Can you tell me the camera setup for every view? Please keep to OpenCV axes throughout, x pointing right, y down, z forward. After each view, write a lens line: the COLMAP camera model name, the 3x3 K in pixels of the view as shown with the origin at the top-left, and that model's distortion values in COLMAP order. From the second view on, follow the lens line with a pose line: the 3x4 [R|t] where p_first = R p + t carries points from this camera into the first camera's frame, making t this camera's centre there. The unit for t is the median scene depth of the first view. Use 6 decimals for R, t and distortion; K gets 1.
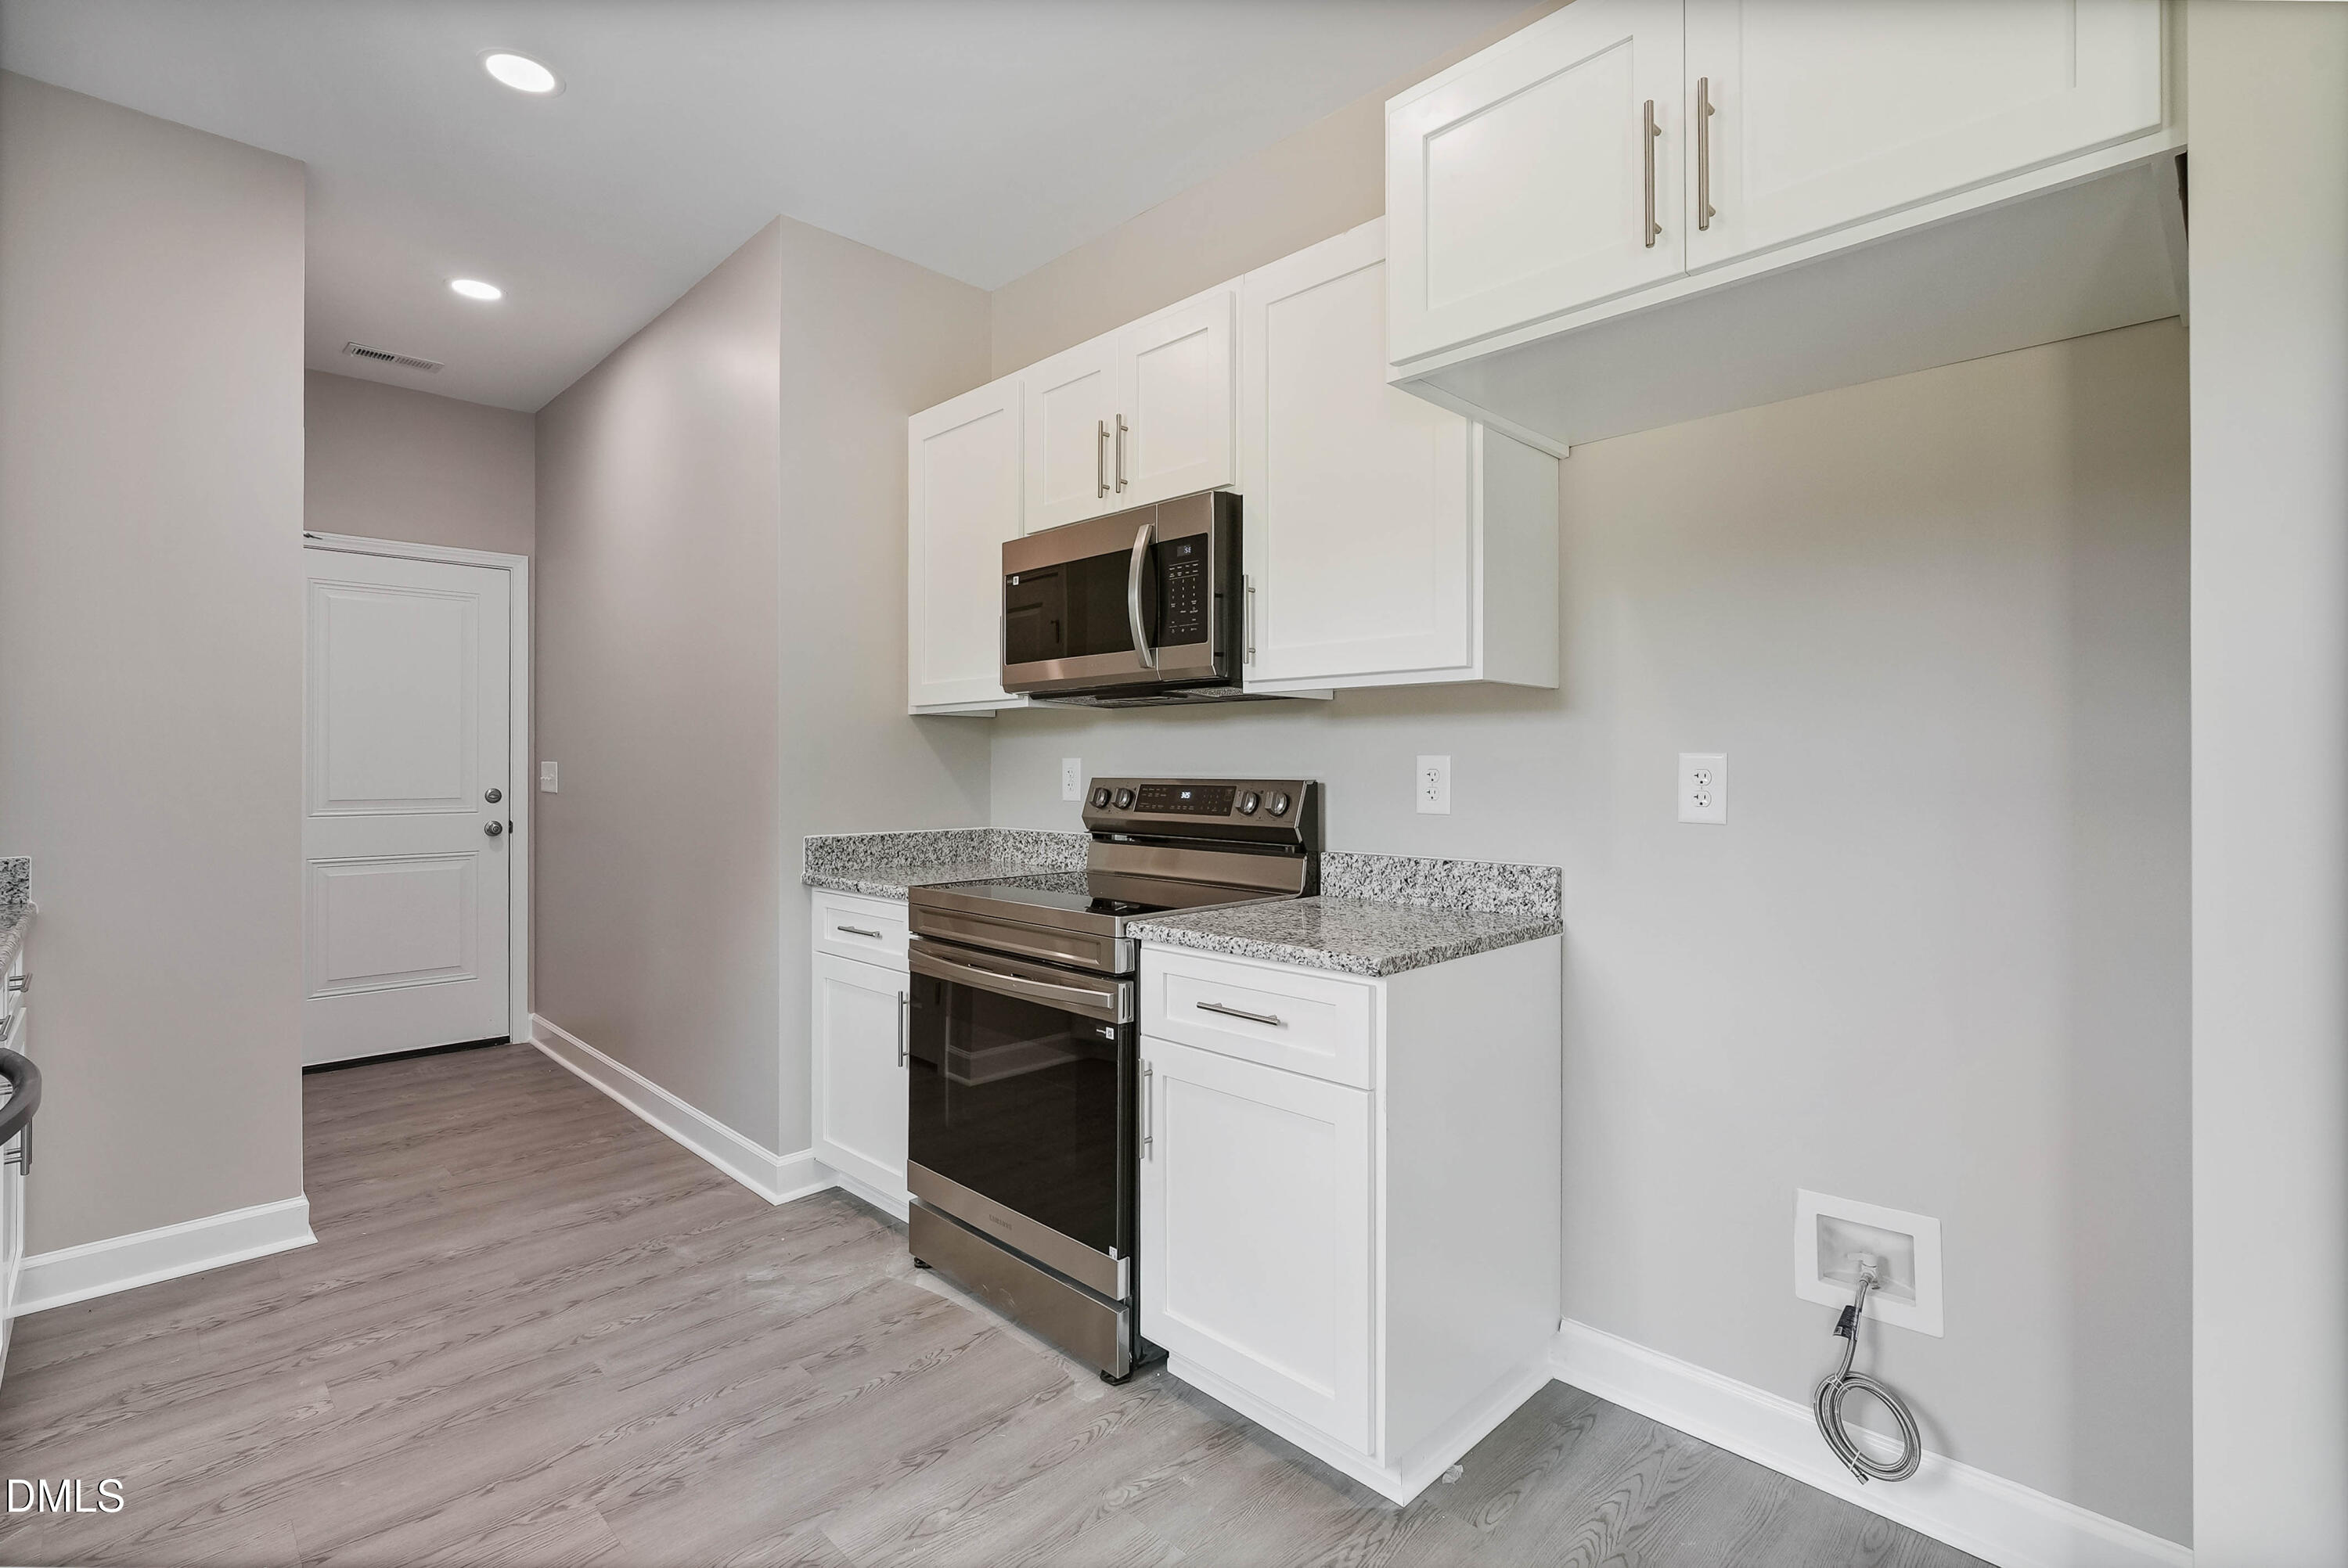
lens RADIAL K [[1072.5, 0, 1171.0], [0, 1072.5, 769.2], [0, 0, 1]] dist [0.000229, -0.000015]
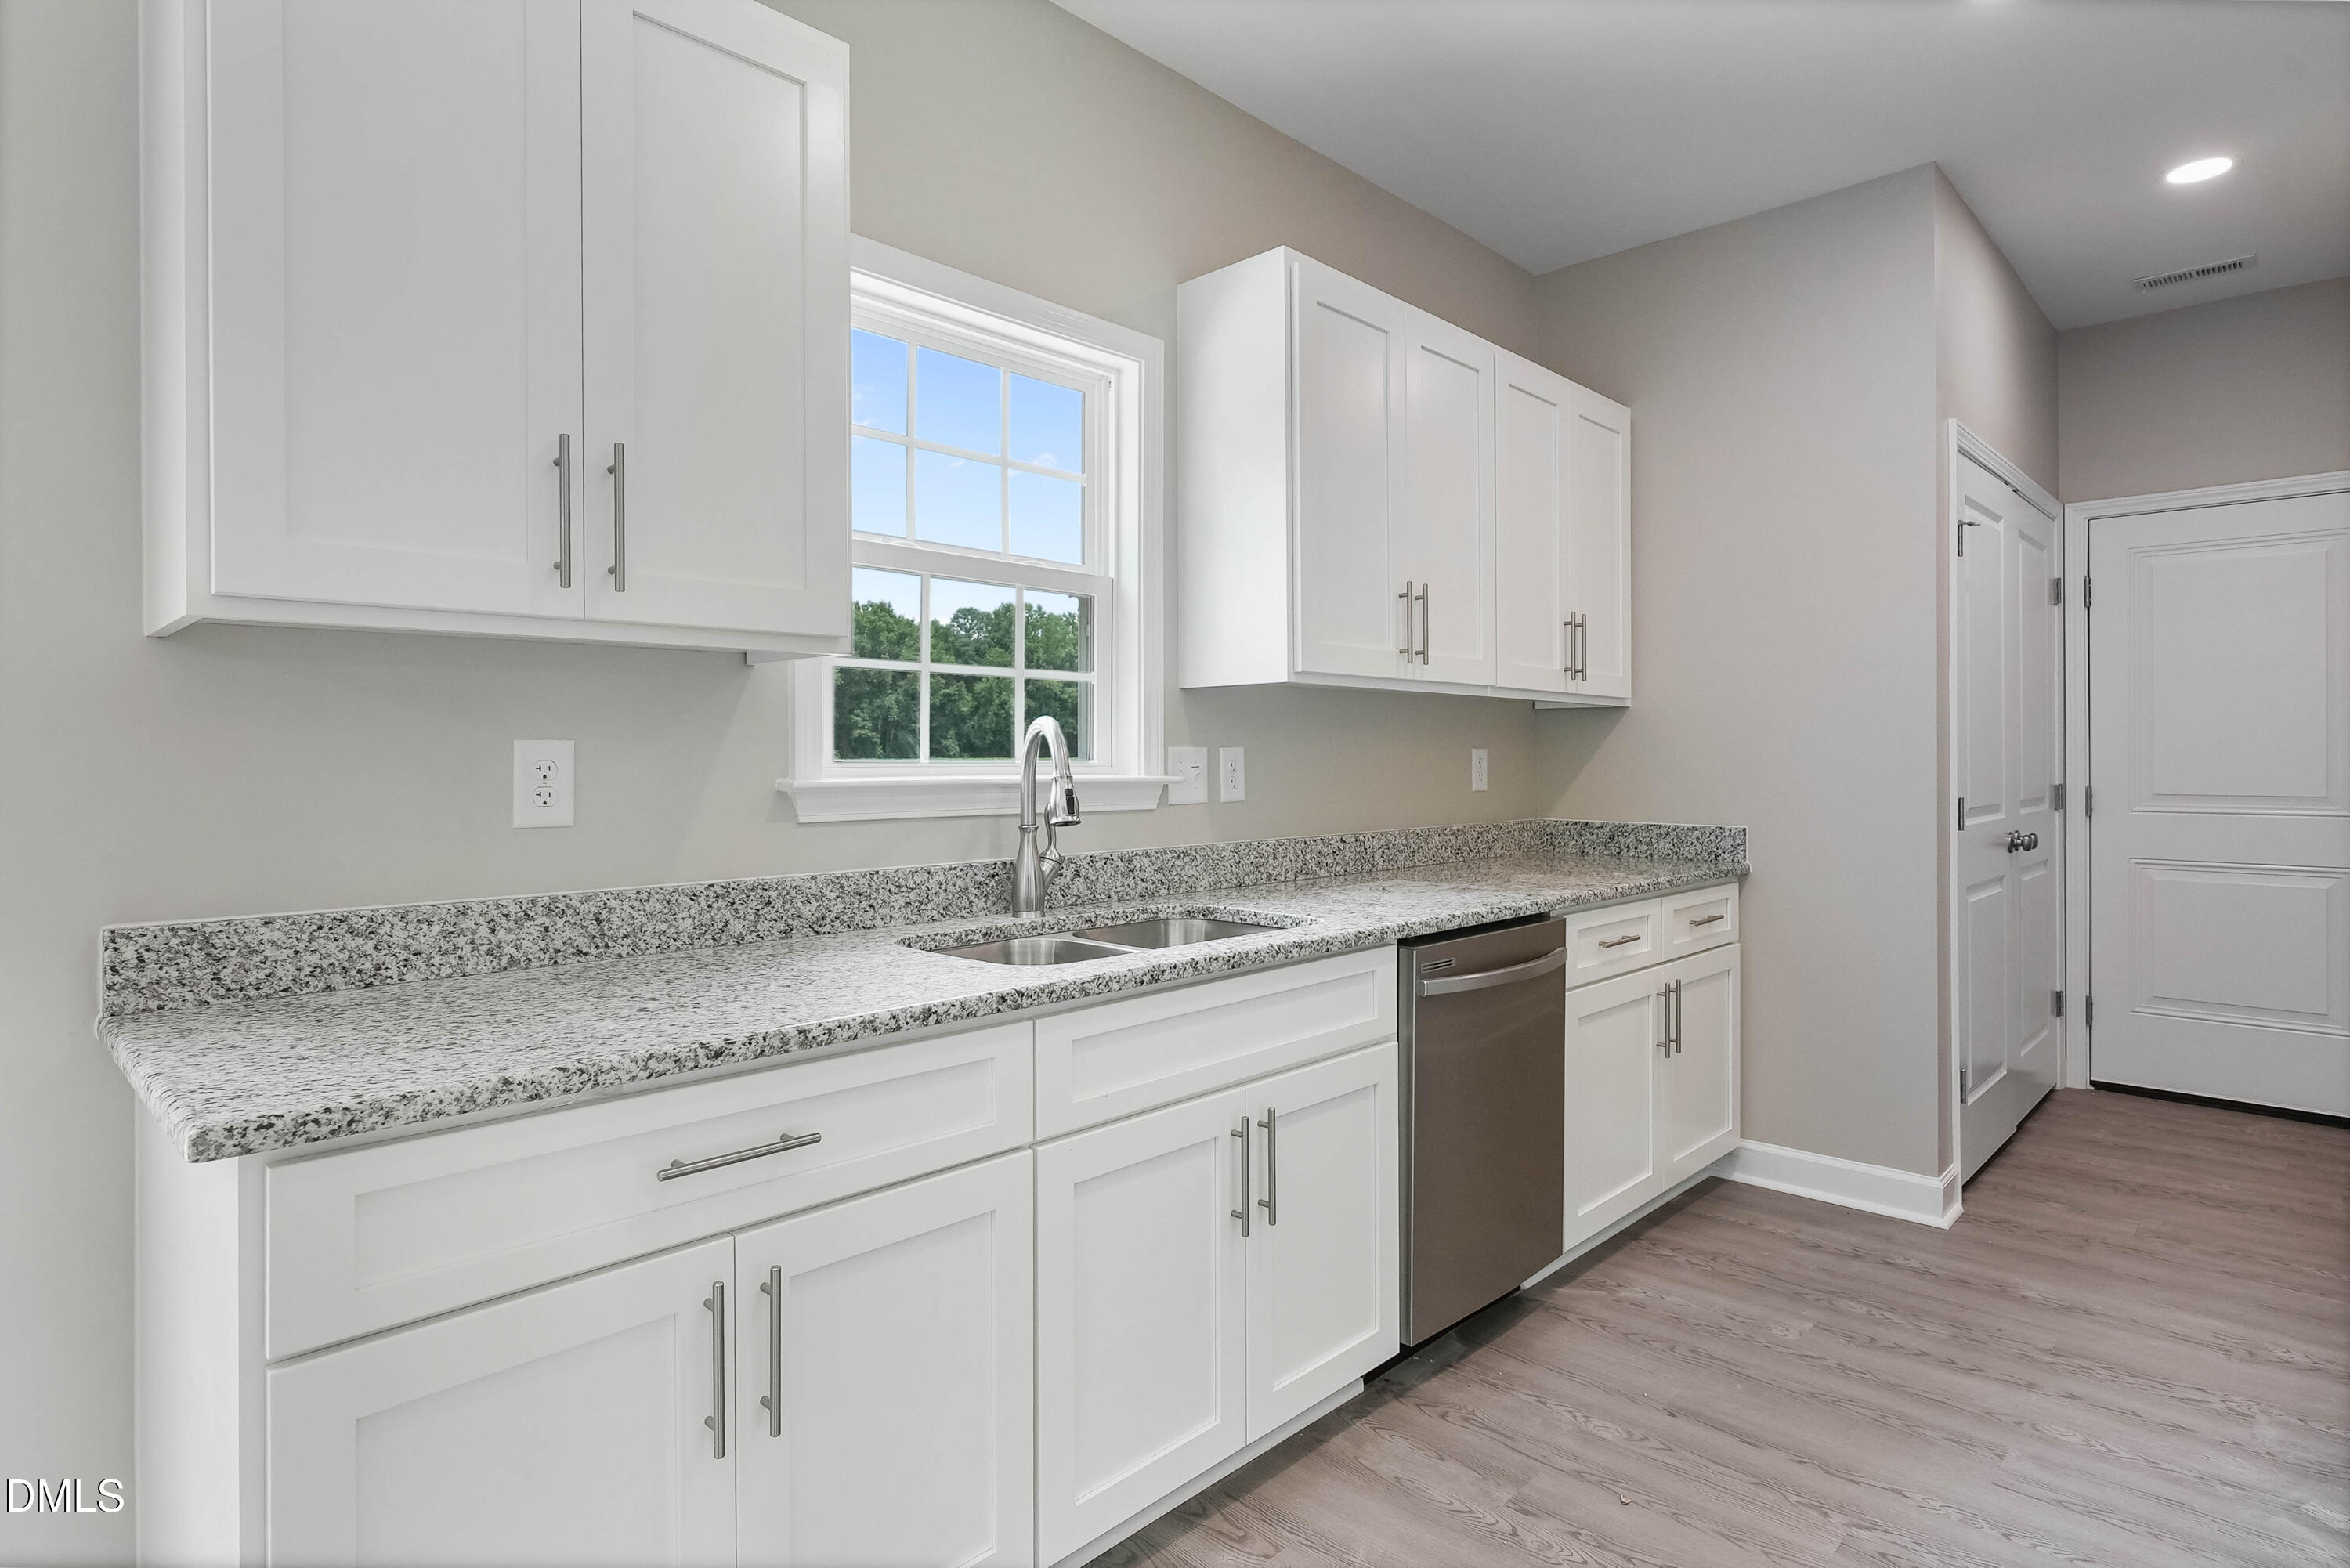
lens RADIAL K [[1256.5, 0, 1172.4], [0, 1256.5, 772.2], [0, 0, 1]] dist [-0.000679, 0.000068]
pose [[0.021135, 0.012935, -0.999693, 0.418198], [-0.002714, 0.999913, 0.012880, -0.001599], [0.999773, 0.002441, 0.021168, 0.283828]]
